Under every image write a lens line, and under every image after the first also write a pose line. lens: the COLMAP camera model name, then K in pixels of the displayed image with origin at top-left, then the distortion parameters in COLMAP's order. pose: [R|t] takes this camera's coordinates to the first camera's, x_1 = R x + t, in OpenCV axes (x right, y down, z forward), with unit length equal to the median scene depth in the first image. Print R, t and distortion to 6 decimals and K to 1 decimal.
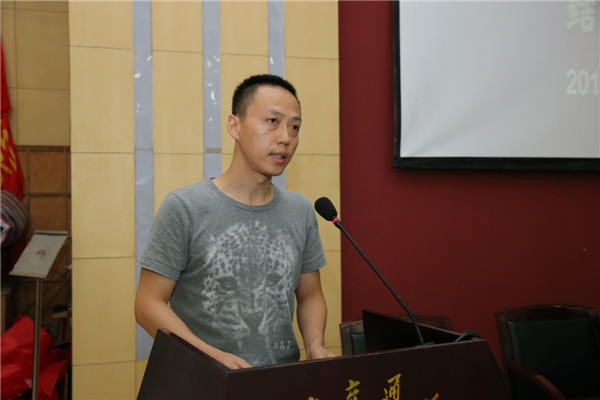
lens RADIAL K [[699.0, 0, 296.7], [0, 699.0, 204.6], [0, 0, 1]] dist [0.095159, 0.000000]
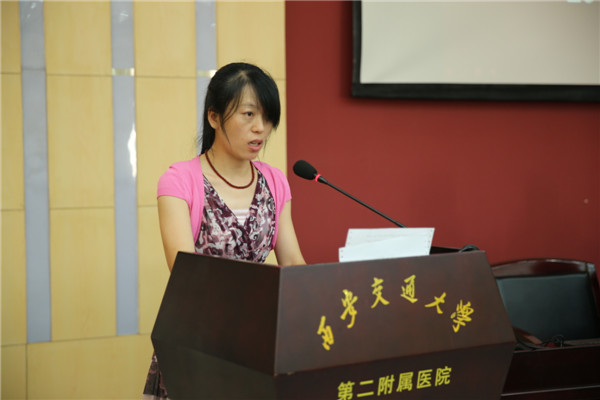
lens RADIAL K [[1098.0, 0, 302.5], [0, 1098.0, 193.8], [0, 0, 1]] dist [0.325237, 0.000000]
pose [[0.991760, -0.005373, 0.127998, -0.085408], [0.000558, 0.999292, 0.037621, 0.011103], [-0.128110, -0.037240, 0.991061, -0.248153]]
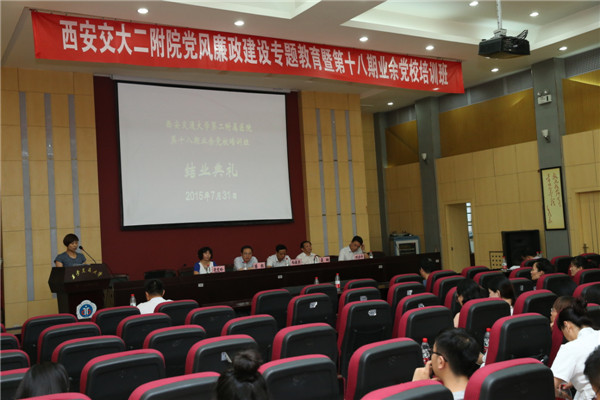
lens RADIAL K [[629.7, 0, 301.7], [0, 629.7, 206.2], [0, 0, 1]] dist [-0.017807, 0.000000]
pose [[0.956197, -0.034886, 0.290637, 0.114497], [0.050195, 0.997708, -0.045383, 0.003428], [-0.288387, 0.057983, 0.955757, -1.828122]]
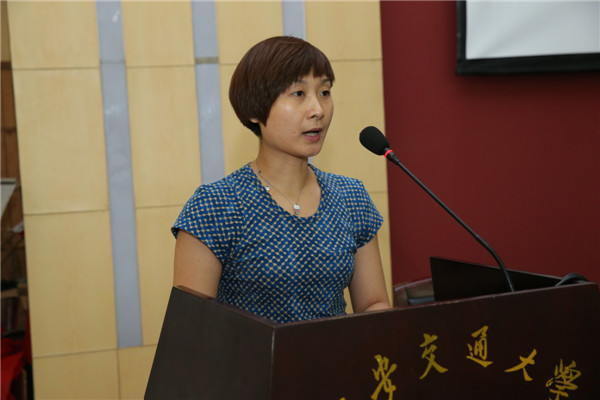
lens RADIAL K [[989.6, 0, 300.5], [0, 989.6, 201.1], [0, 0, 1]] dist [0.197759, 0.000000]
pose [[0.999135, -0.038333, -0.016088, -0.012611], [0.039289, 0.997174, 0.064028, 0.006086], [0.013589, -0.064605, 0.997818, -0.037486]]
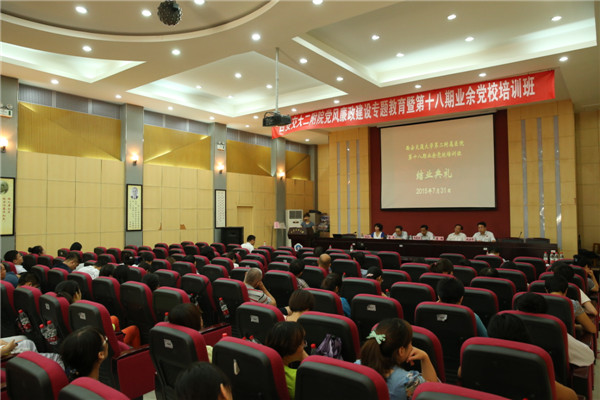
lens RADIAL K [[428.7, 0, 297.5], [0, 428.7, 194.2], [0, 0, 1]] dist [0.006804, 0.001978]
pose [[0.645149, -0.029861, -0.763473, 2.396717], [-0.006151, 0.999001, -0.044271, -0.033021], [0.764032, 0.033258, 0.644320, -1.639366]]
